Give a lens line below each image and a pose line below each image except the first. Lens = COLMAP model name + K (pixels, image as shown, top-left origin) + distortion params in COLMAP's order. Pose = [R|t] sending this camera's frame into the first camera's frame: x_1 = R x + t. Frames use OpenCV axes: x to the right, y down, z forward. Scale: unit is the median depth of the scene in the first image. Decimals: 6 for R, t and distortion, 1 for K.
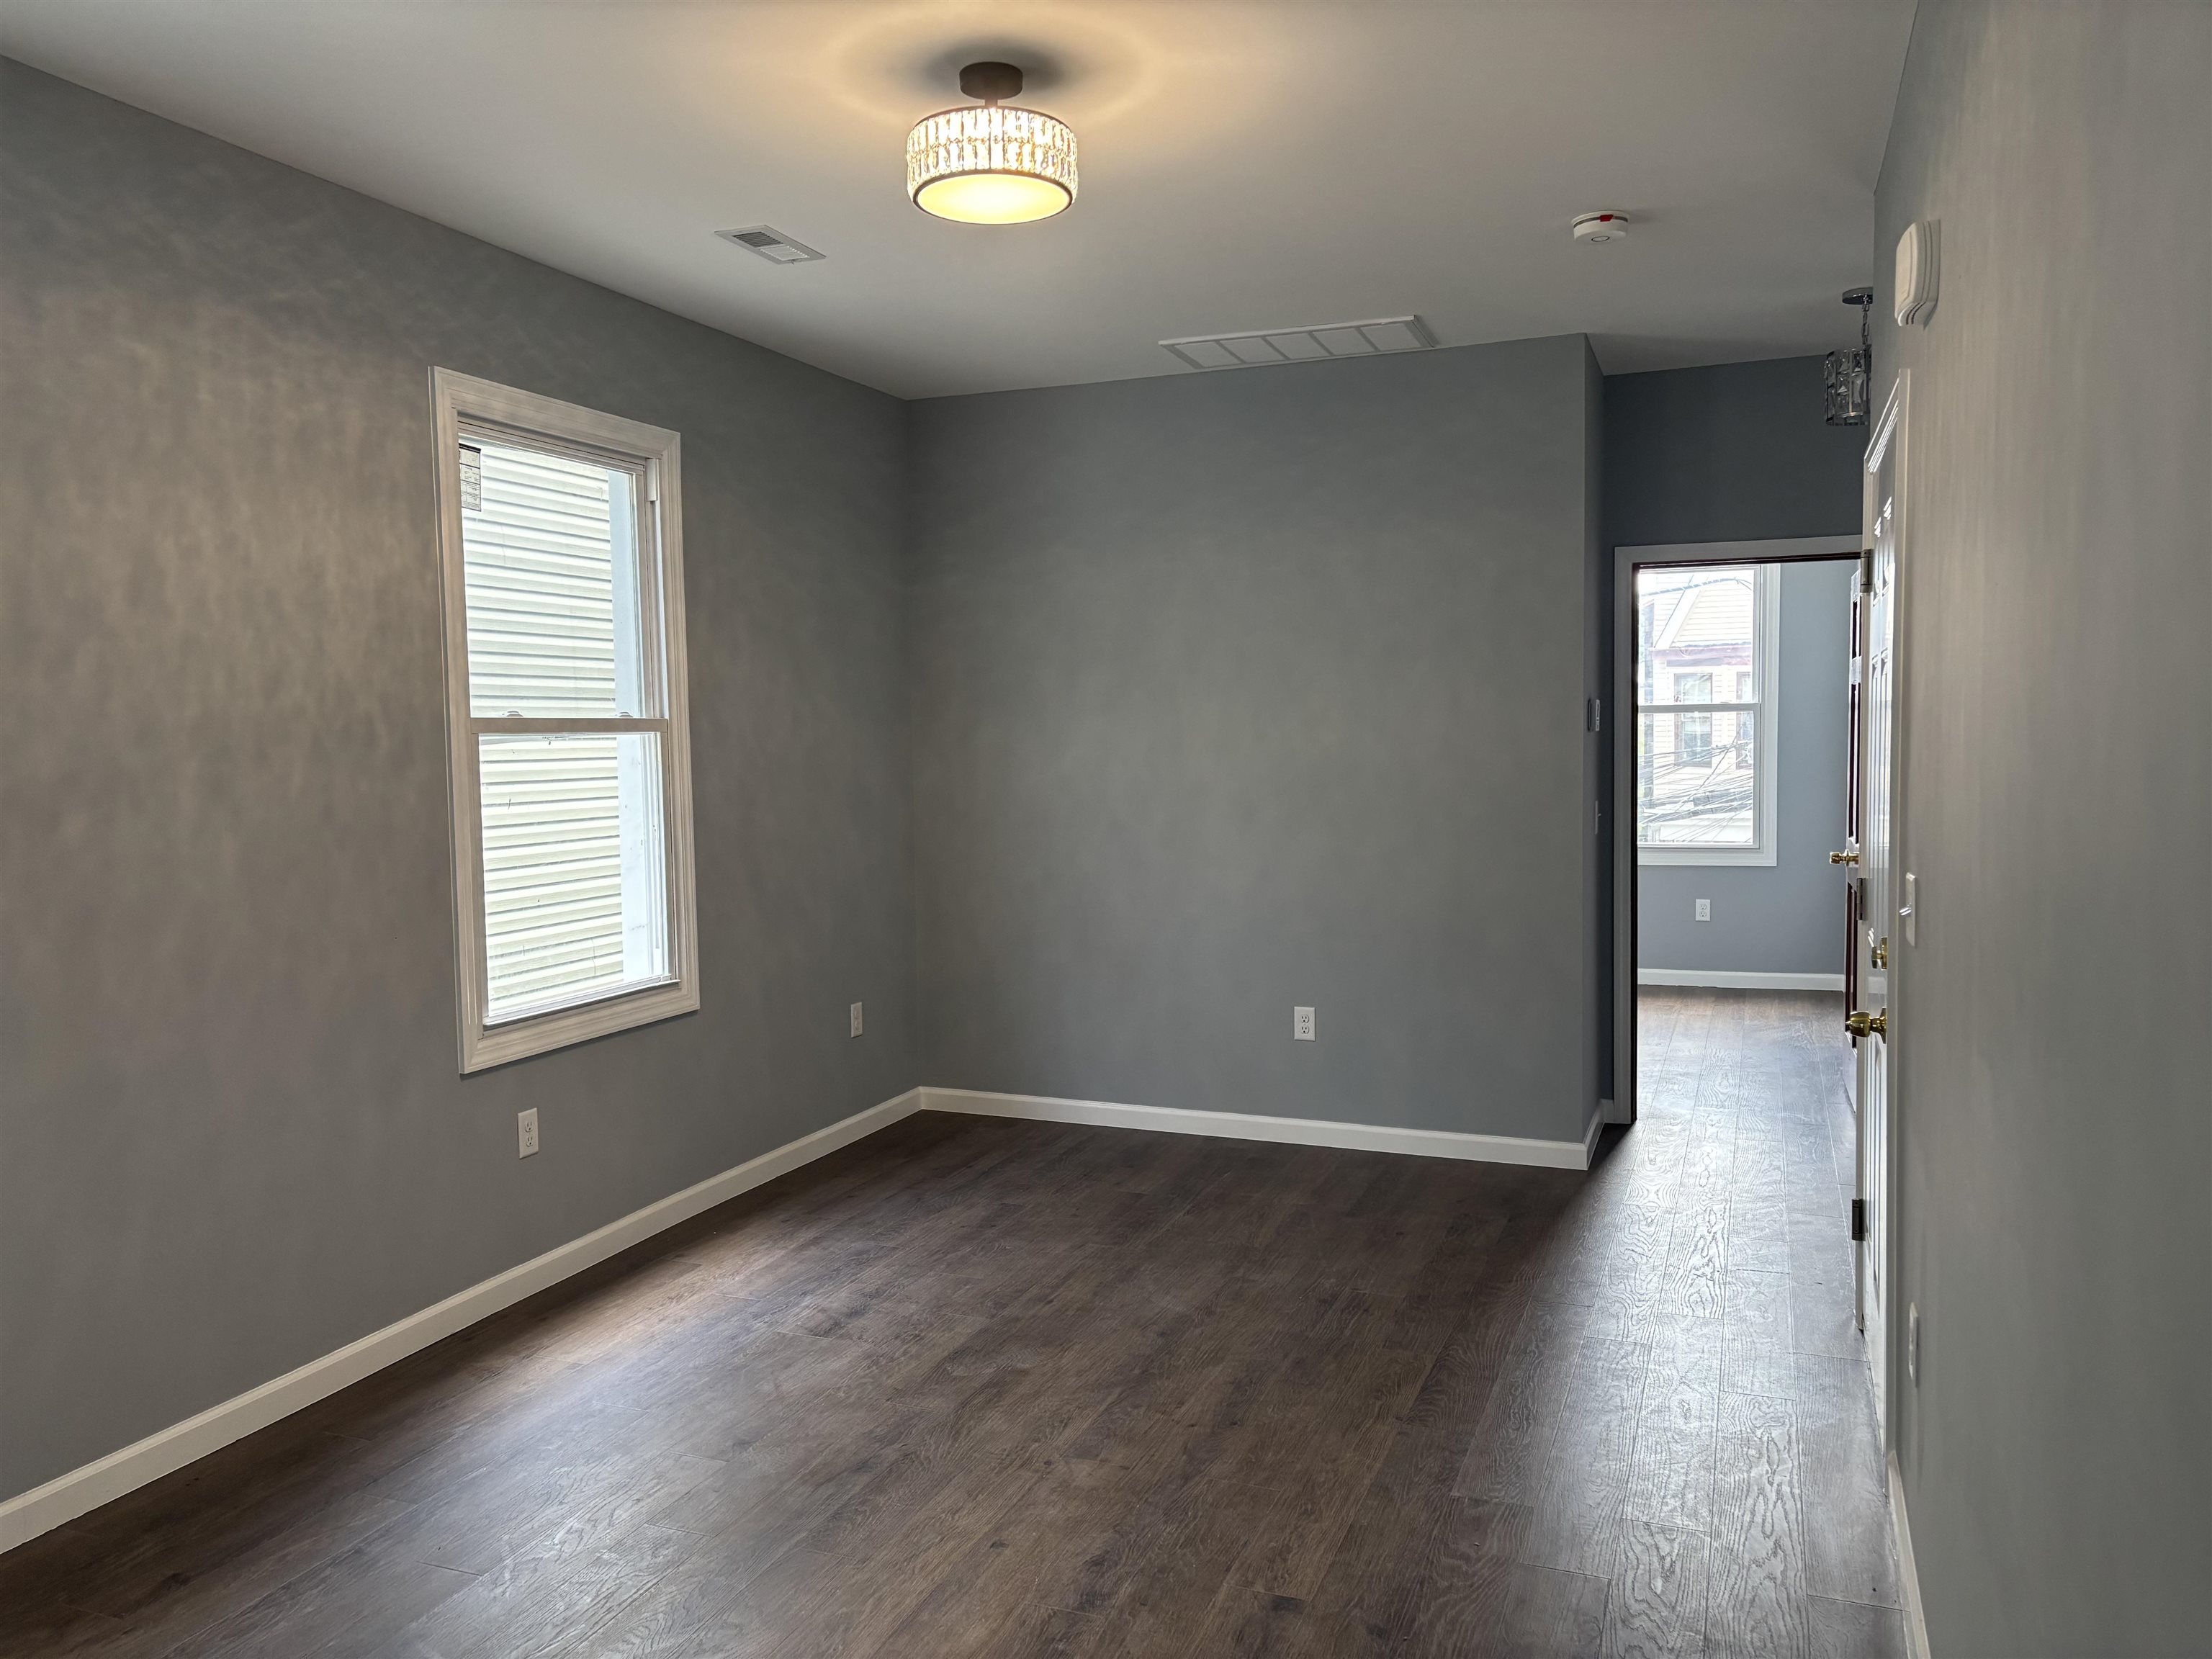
lens RADIAL K [[1659.7, 0, 1101.9], [0, 1659.7, 834.4], [0, 0, 1]] dist [0.064893, -0.015261]
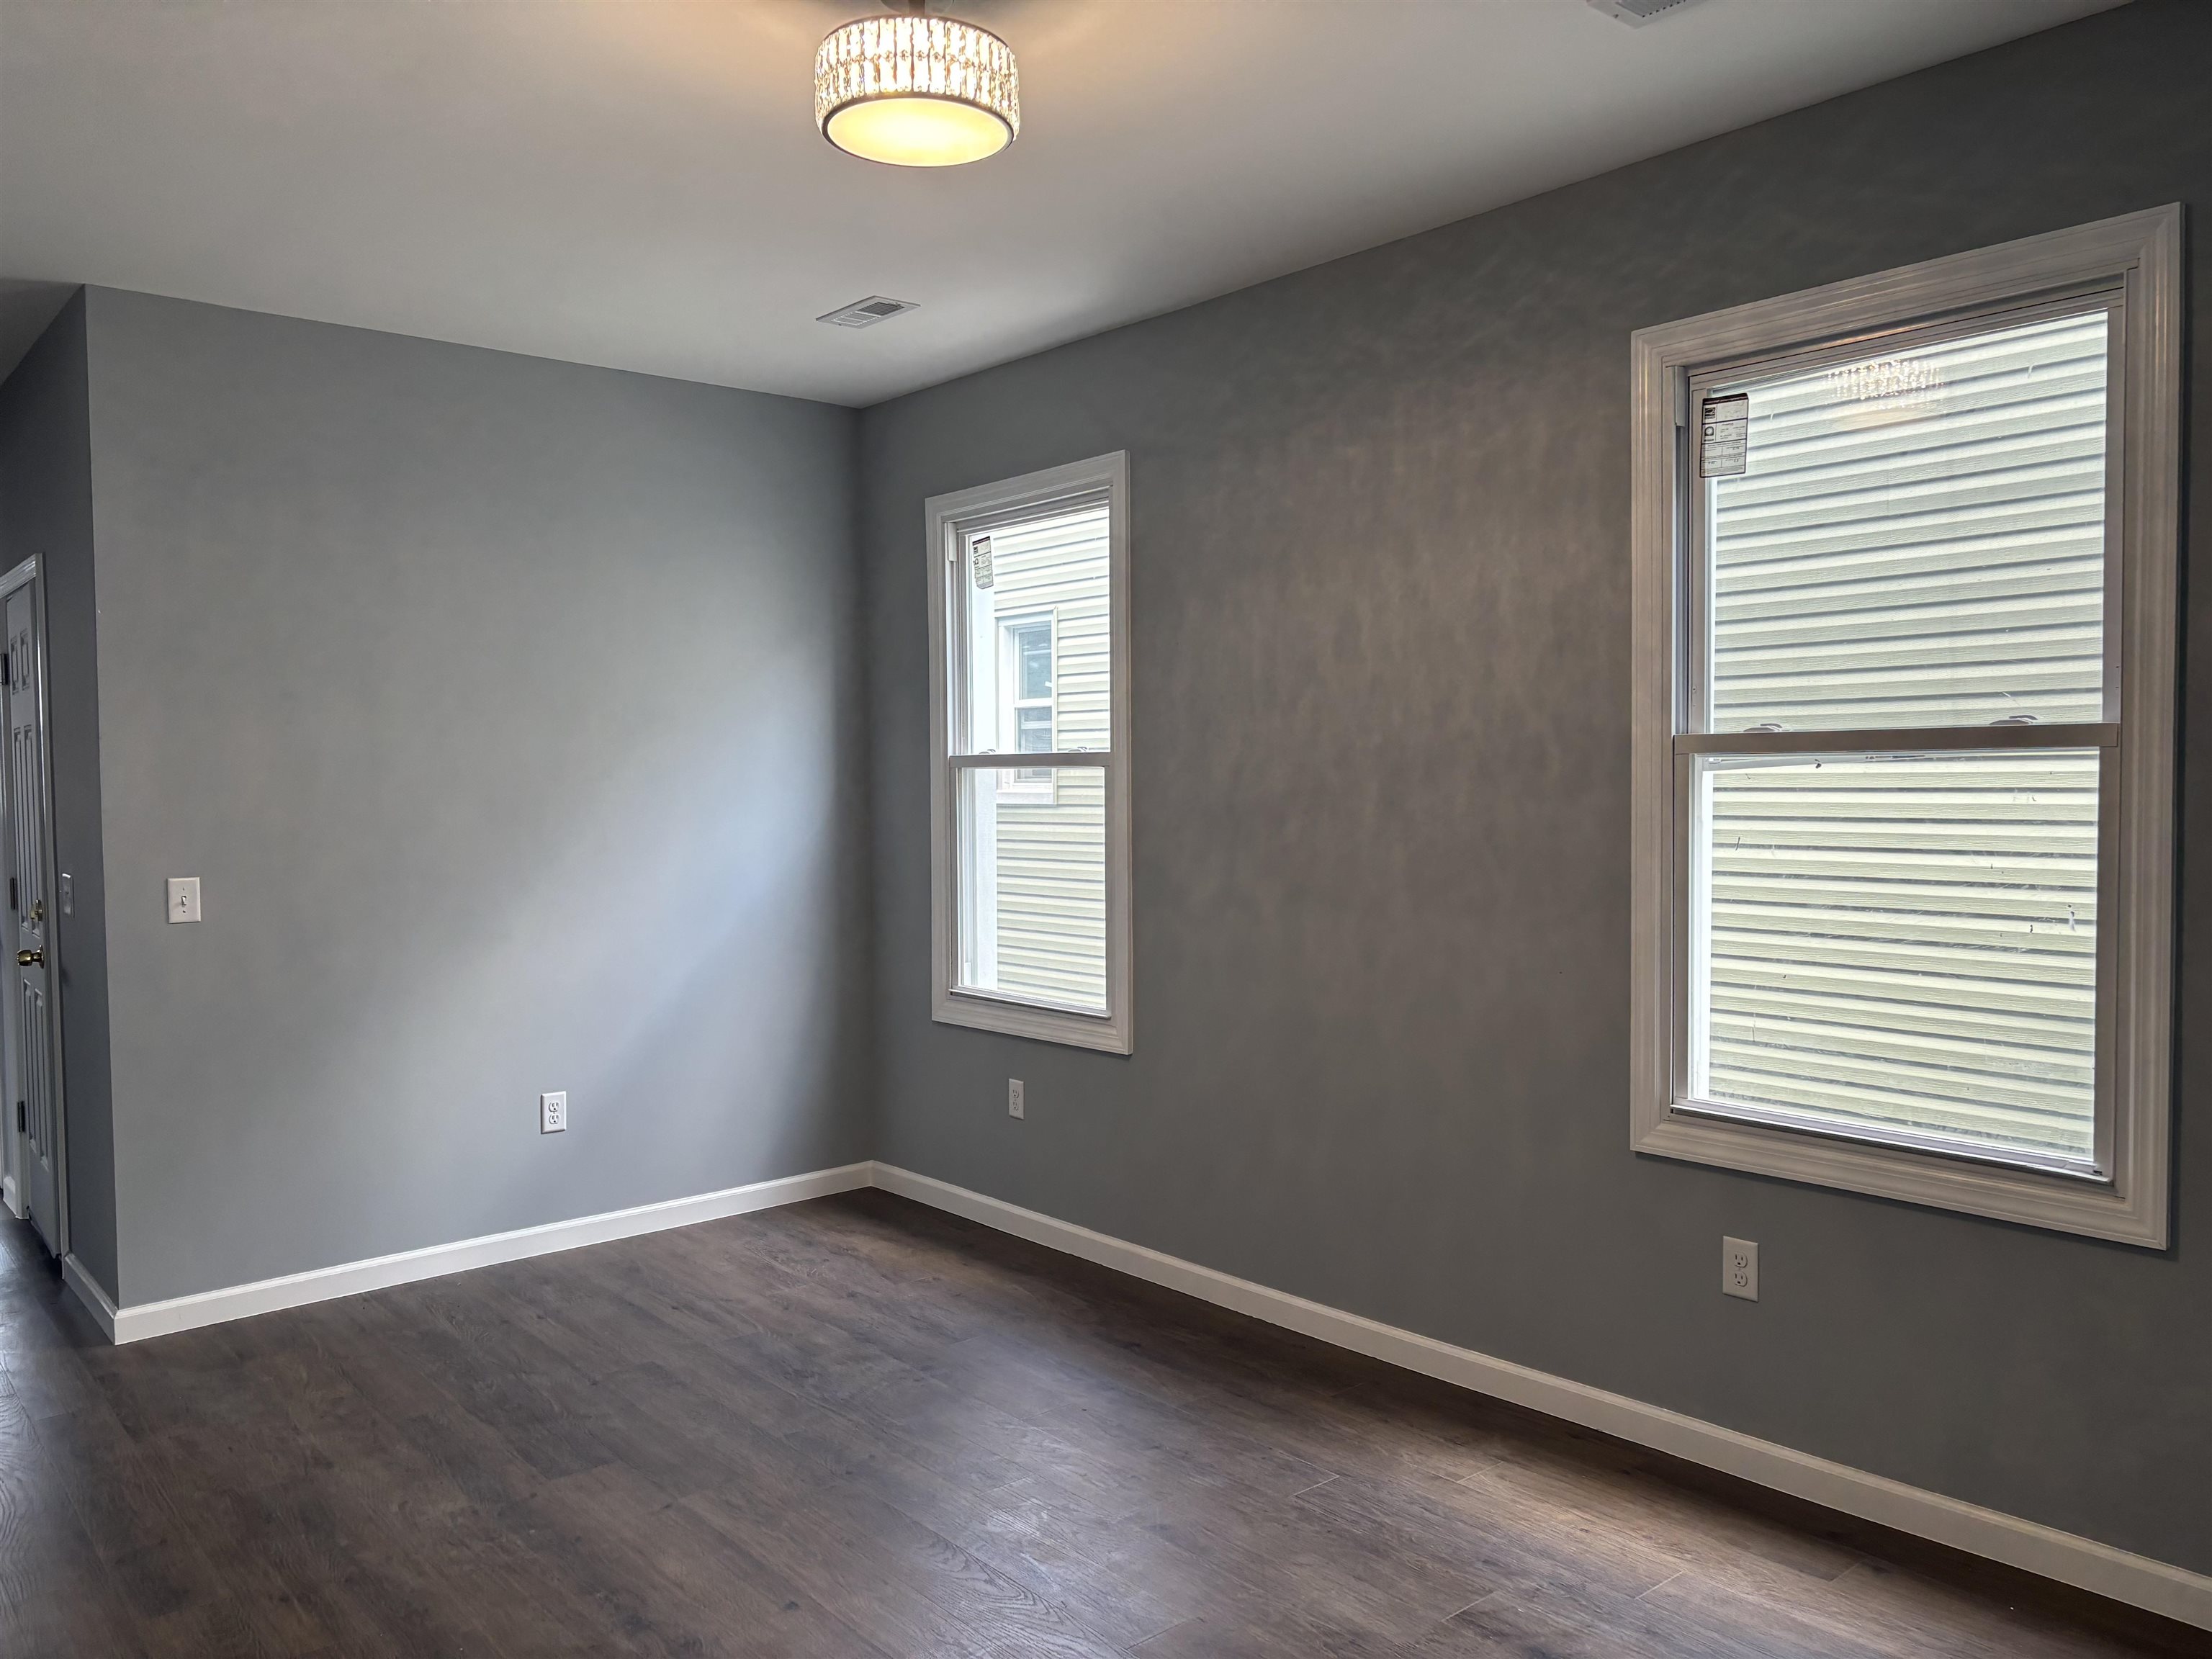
lens RADIAL K [[1659.7, 0, 1066.7], [0, 1659.7, 833.2], [0, 0, 1]] dist [0.064893, -0.015261]
pose [[-0.477265, 0.059177, -0.876765, 0.529684], [-0.031759, 0.995917, 0.084507, -0.086826], [0.878185, 0.068177, -0.473437, 1.199325]]
